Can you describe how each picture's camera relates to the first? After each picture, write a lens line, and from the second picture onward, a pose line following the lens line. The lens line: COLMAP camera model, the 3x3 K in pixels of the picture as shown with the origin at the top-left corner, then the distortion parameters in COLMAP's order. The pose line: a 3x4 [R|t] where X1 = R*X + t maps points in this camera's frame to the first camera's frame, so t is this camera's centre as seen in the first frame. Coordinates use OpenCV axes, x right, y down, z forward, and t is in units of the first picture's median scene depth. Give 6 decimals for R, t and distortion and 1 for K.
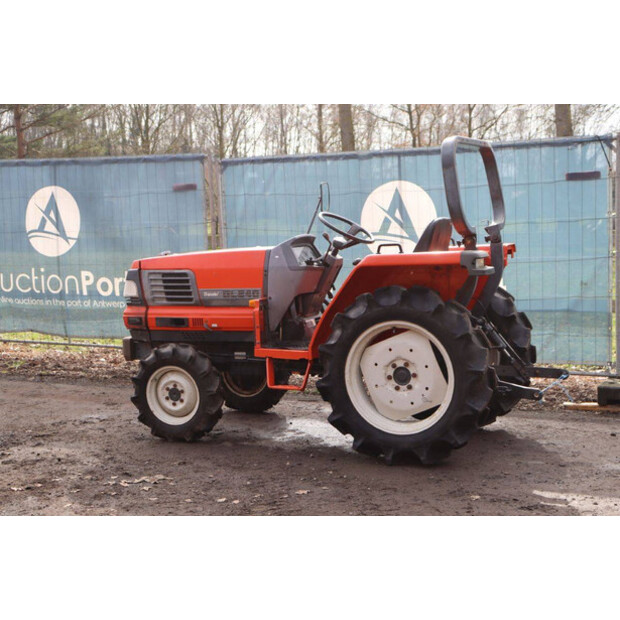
lens RADIAL K [[1015.8, 0, 313.5], [0, 1015.8, 311.5], [0, 0, 1]] dist [0.171796, 0.000000]
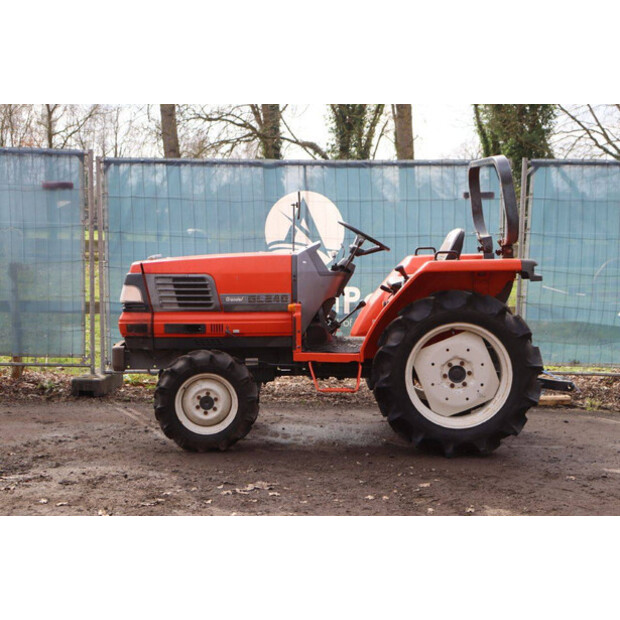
lens RADIAL K [[1059.4, 0, 314.2], [0, 1059.4, 312.3], [0, 0, 1]] dist [0.199359, 0.000000]
pose [[0.895937, -0.004460, 0.444159, -0.491339], [0.010895, 0.999869, -0.011936, 0.008638], [-0.444048, 0.015534, 0.895868, 0.050990]]
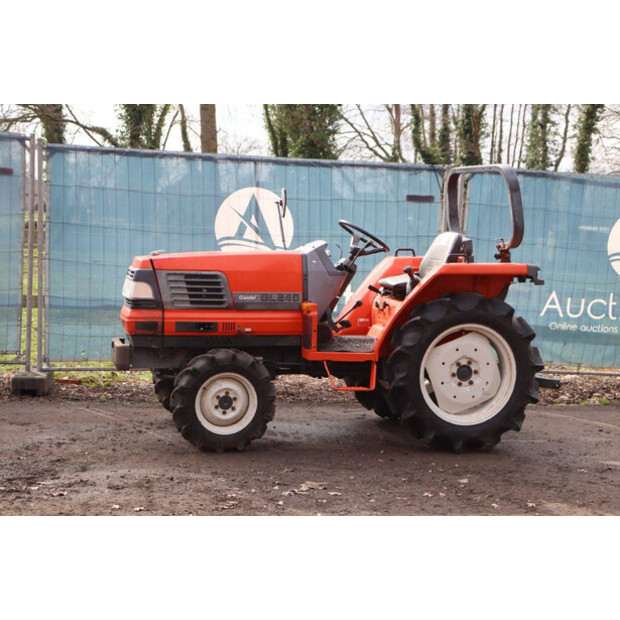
lens RADIAL K [[1059.4, 0, 314.5], [0, 1059.4, 311.5], [0, 0, 1]] dist [0.199359, 0.000000]
pose [[0.769434, 0.002171, 0.638723, -0.705299], [-0.000073, 0.999995, -0.003311, -0.000412], [-0.638726, 0.002501, 0.769430, 0.183043]]
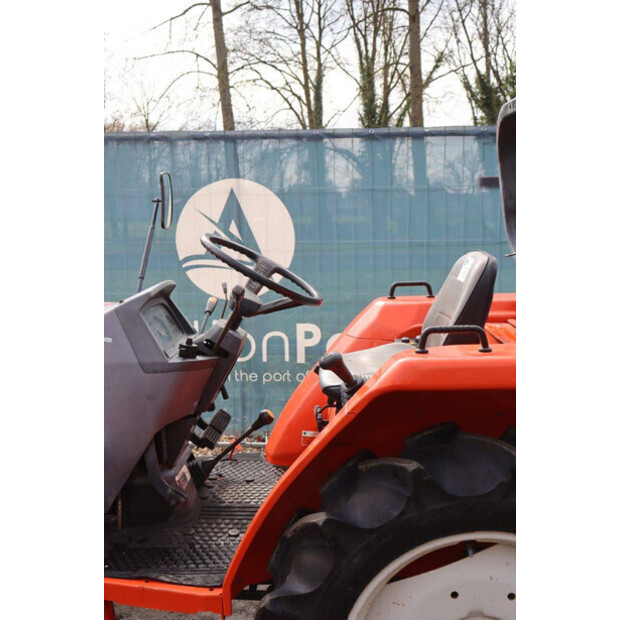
lens RADIAL K [[731.4, 0, 299.8], [0, 731.4, 309.1], [0, 0, 1]] dist [-0.011986, 0.000000]
pose [[0.929320, -0.028408, 0.368182, -0.072646], [0.016267, 0.999218, 0.036039, -0.075396], [-0.368918, -0.027503, 0.929055, 0.682708]]
